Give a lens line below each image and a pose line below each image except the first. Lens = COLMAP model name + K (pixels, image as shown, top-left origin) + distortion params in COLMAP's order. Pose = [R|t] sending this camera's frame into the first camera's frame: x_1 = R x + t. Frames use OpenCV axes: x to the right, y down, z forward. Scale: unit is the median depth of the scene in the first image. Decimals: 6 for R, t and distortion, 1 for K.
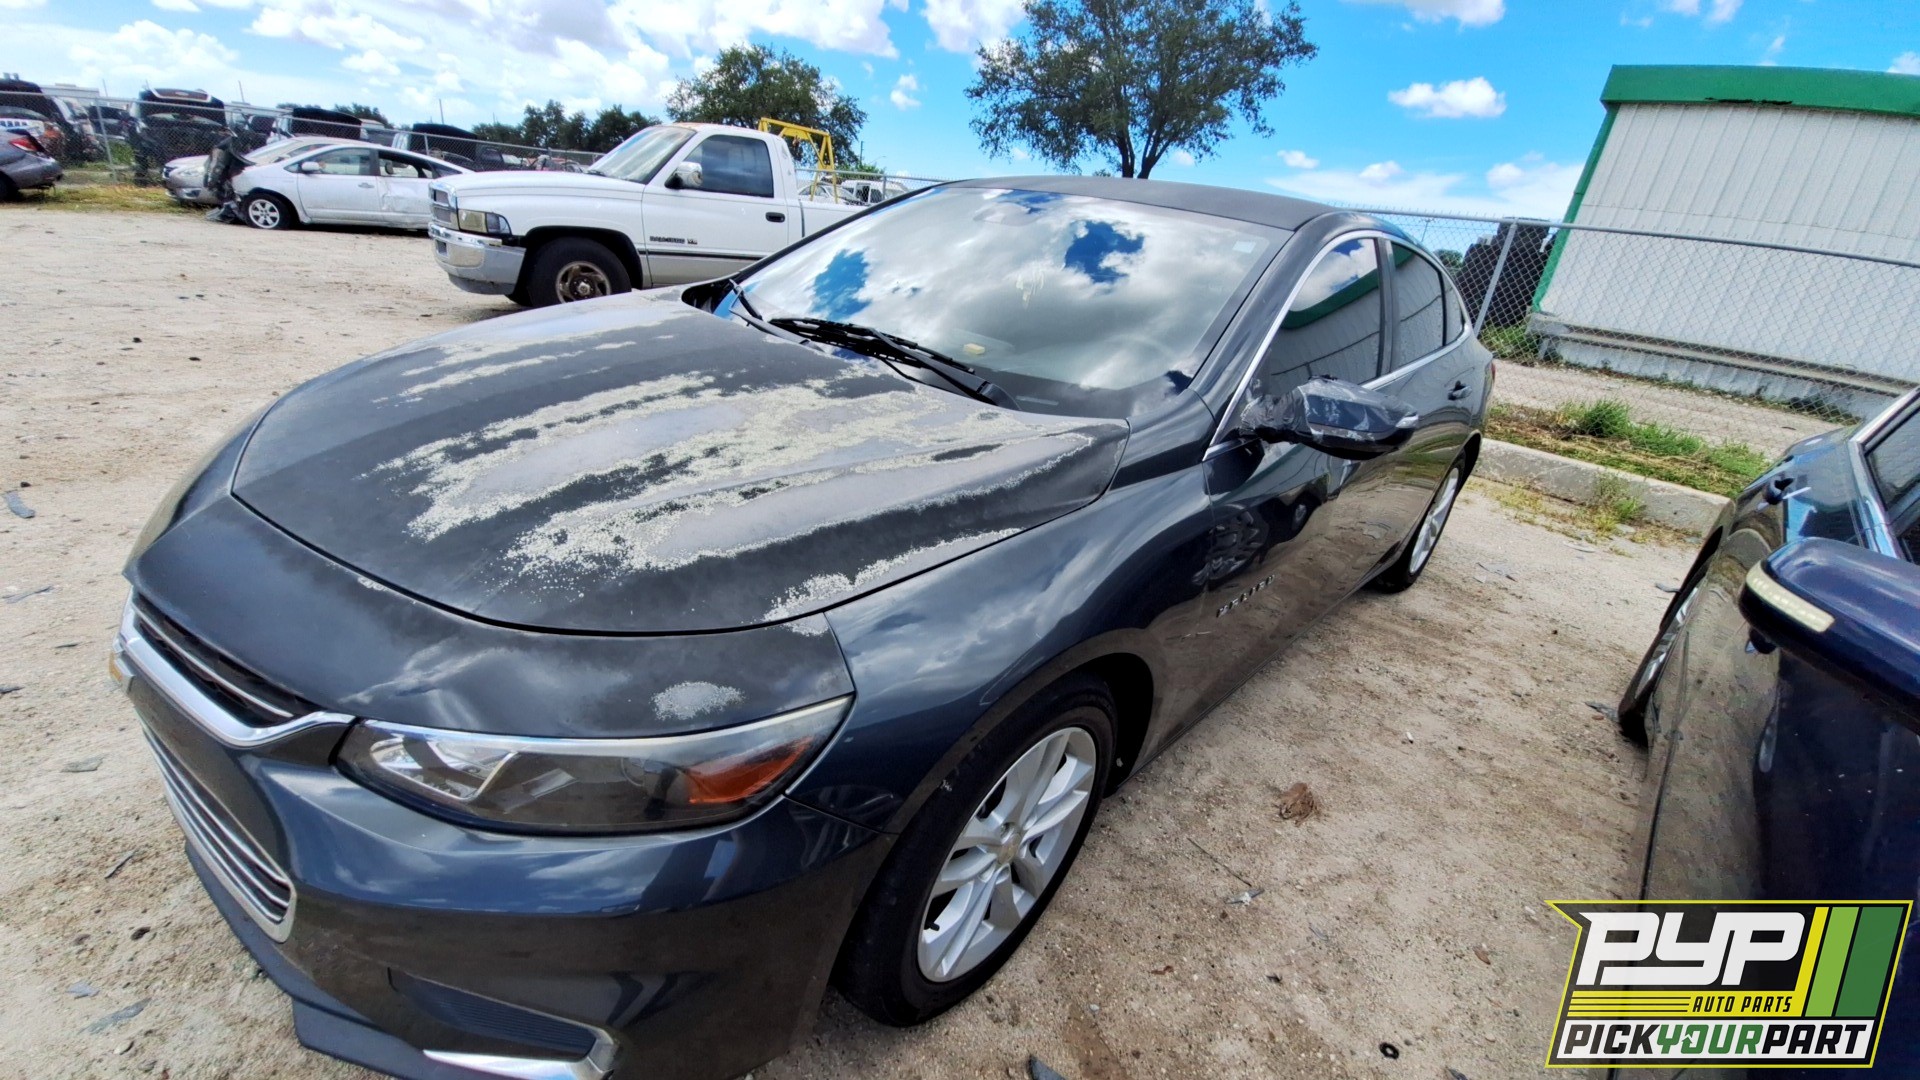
lens RADIAL K [[749.0, 0, 966.6], [0, 749.0, 543.4], [0, 0, 1]] dist [-0.014907, -0.006088]
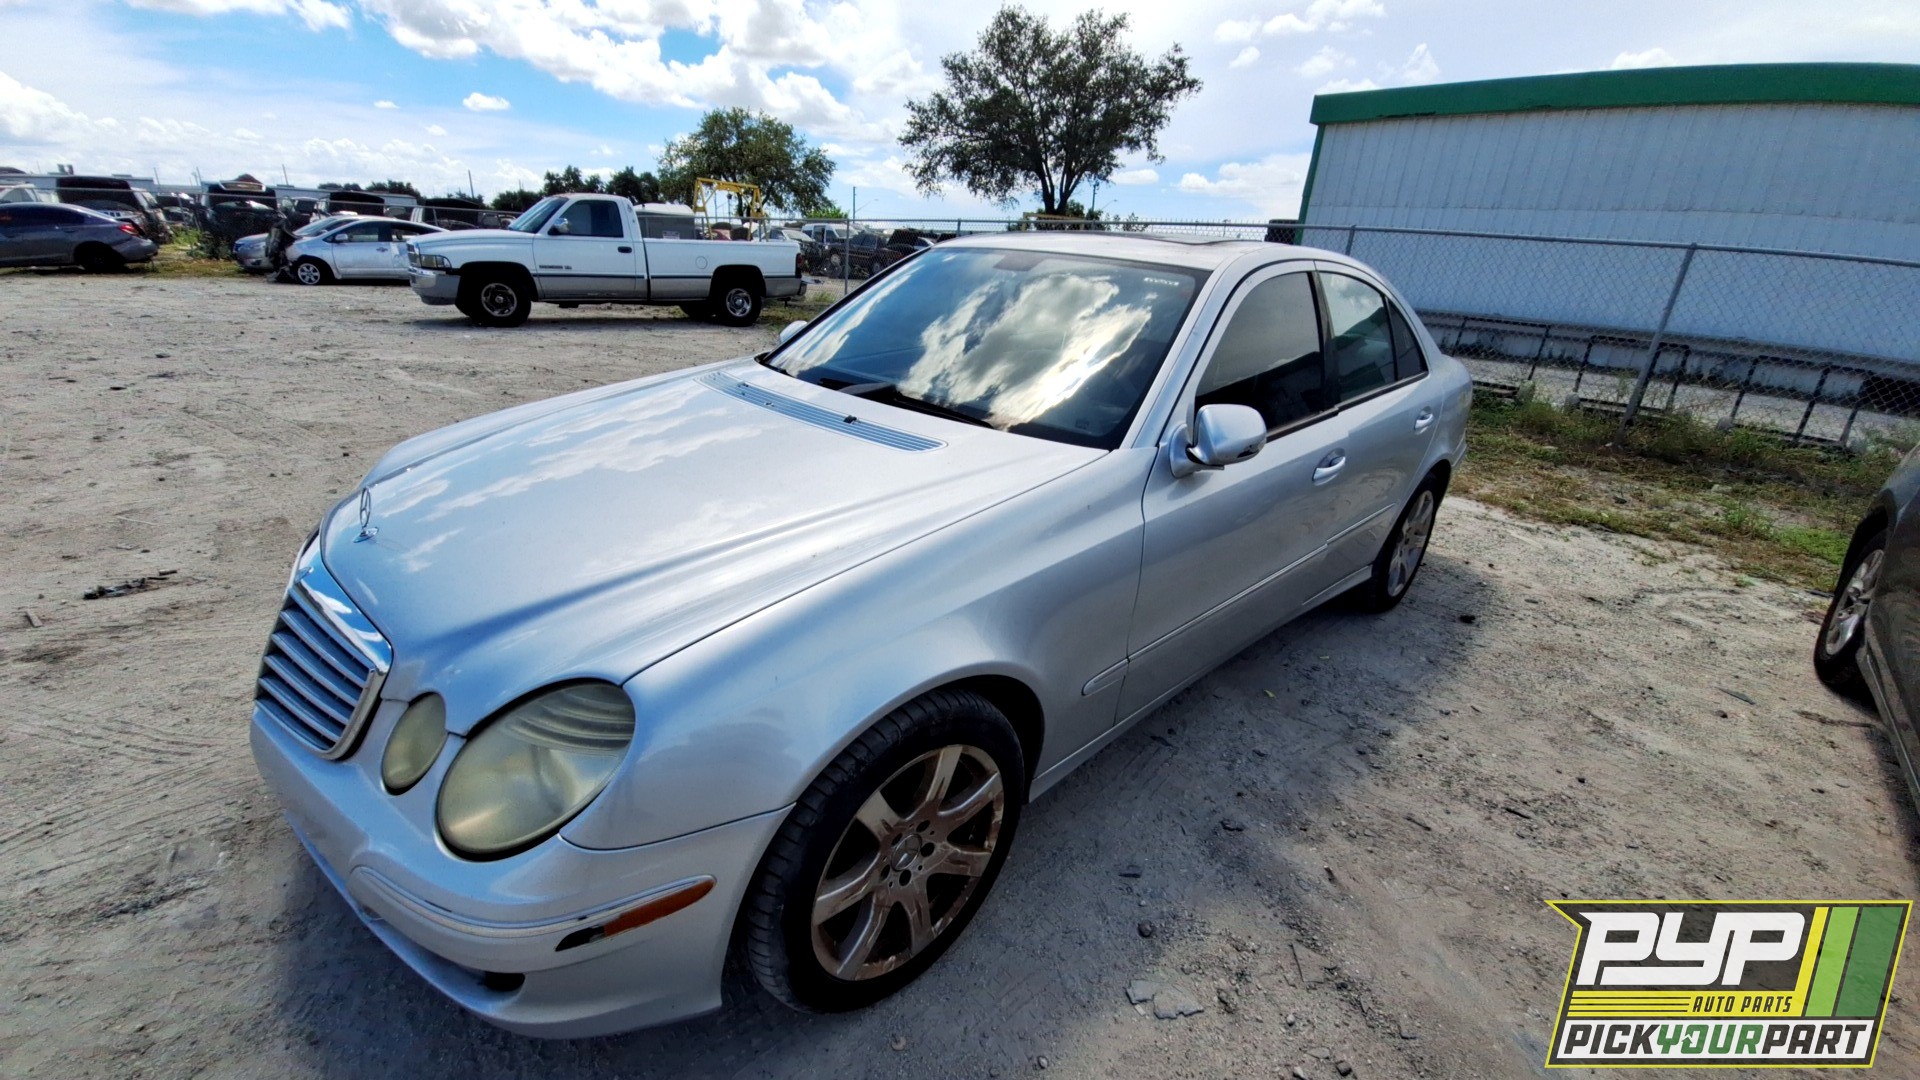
lens RADIAL K [[749.0, 0, 968.0], [0, 749.0, 555.6], [0, 0, 1]] dist [-0.014907, -0.006088]
pose [[0.998305, -0.043663, -0.038472, 0.122243], [0.042611, 0.998706, -0.027747, 0.067992], [0.039634, 0.026061, 0.998874, -0.126289]]
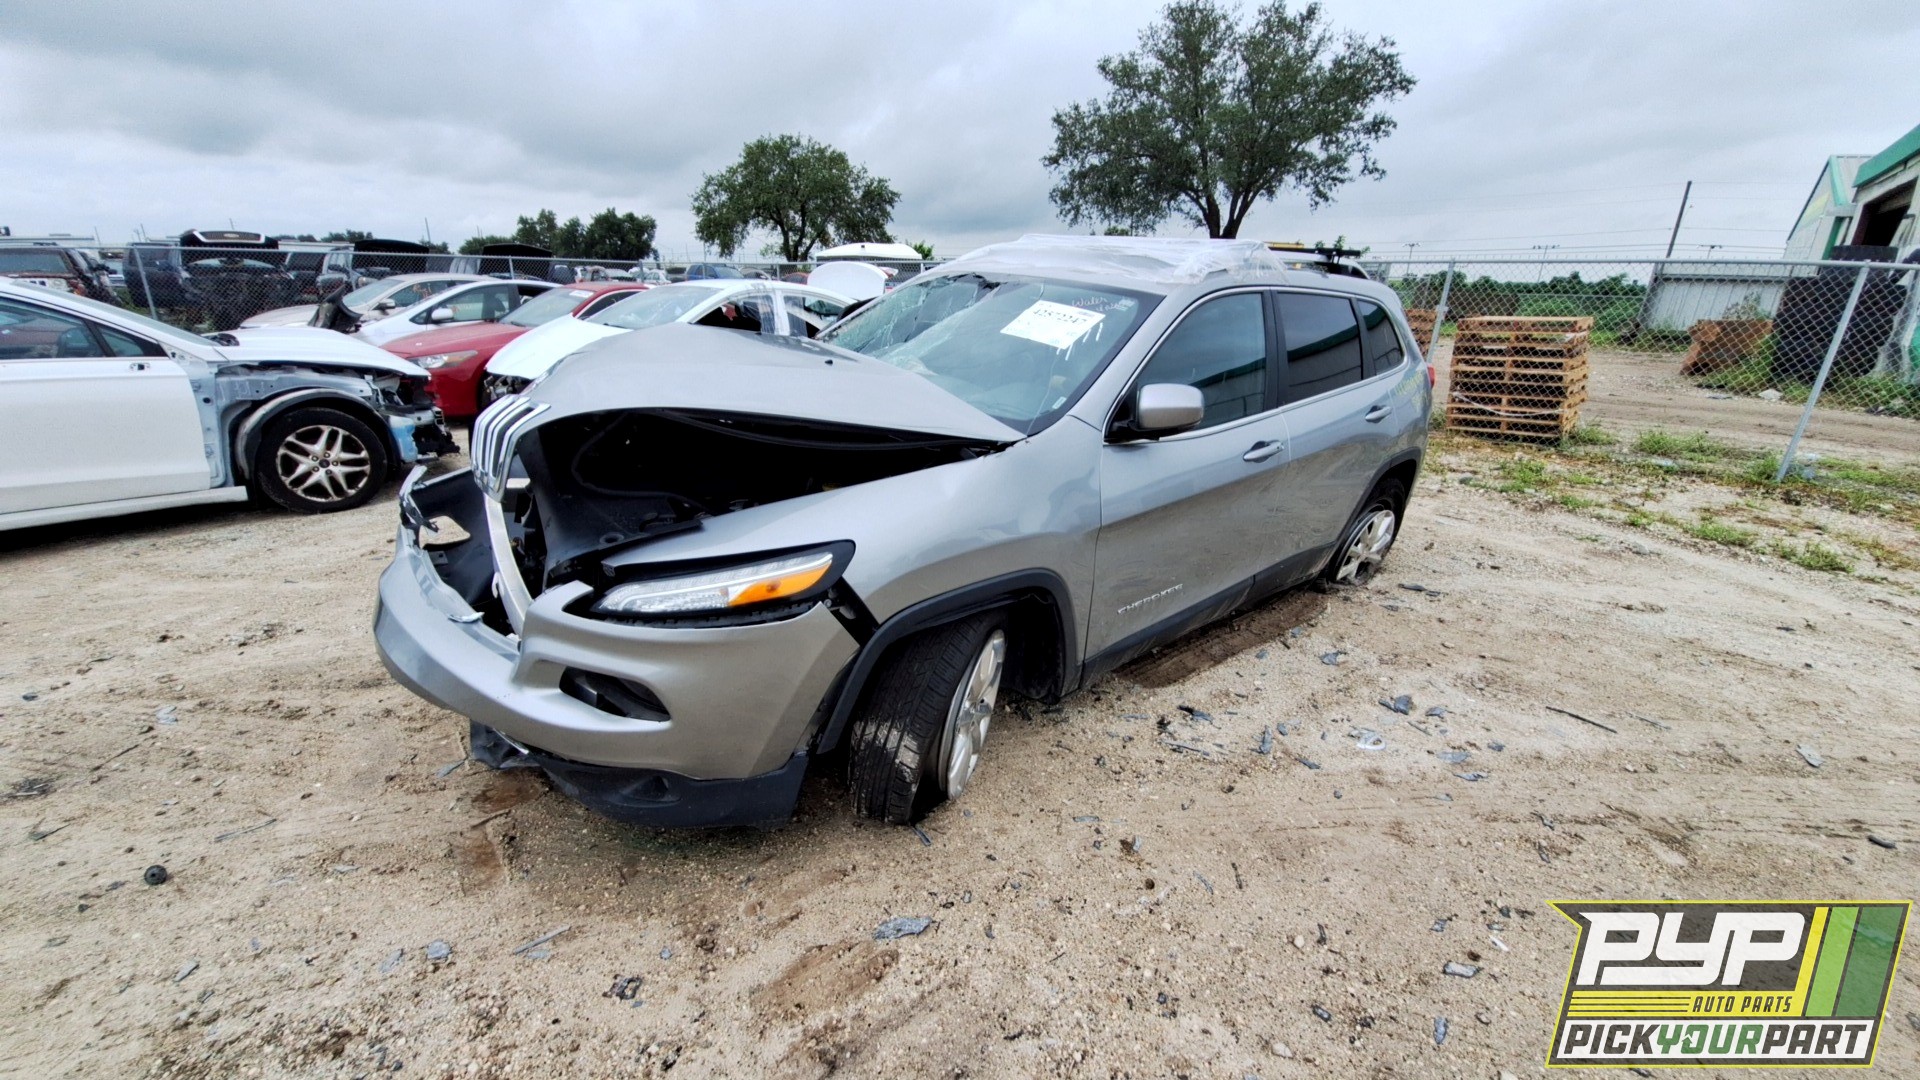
lens RADIAL K [[749.0, 0, 956.8], [0, 749.0, 536.3], [0, 0, 1]] dist [-0.014907, -0.006088]
pose [[0.995631, -0.093366, -0.001035, -0.154196], [0.092966, 0.992281, -0.082072, -0.068335], [0.008690, 0.081617, 0.996626, 0.098844]]
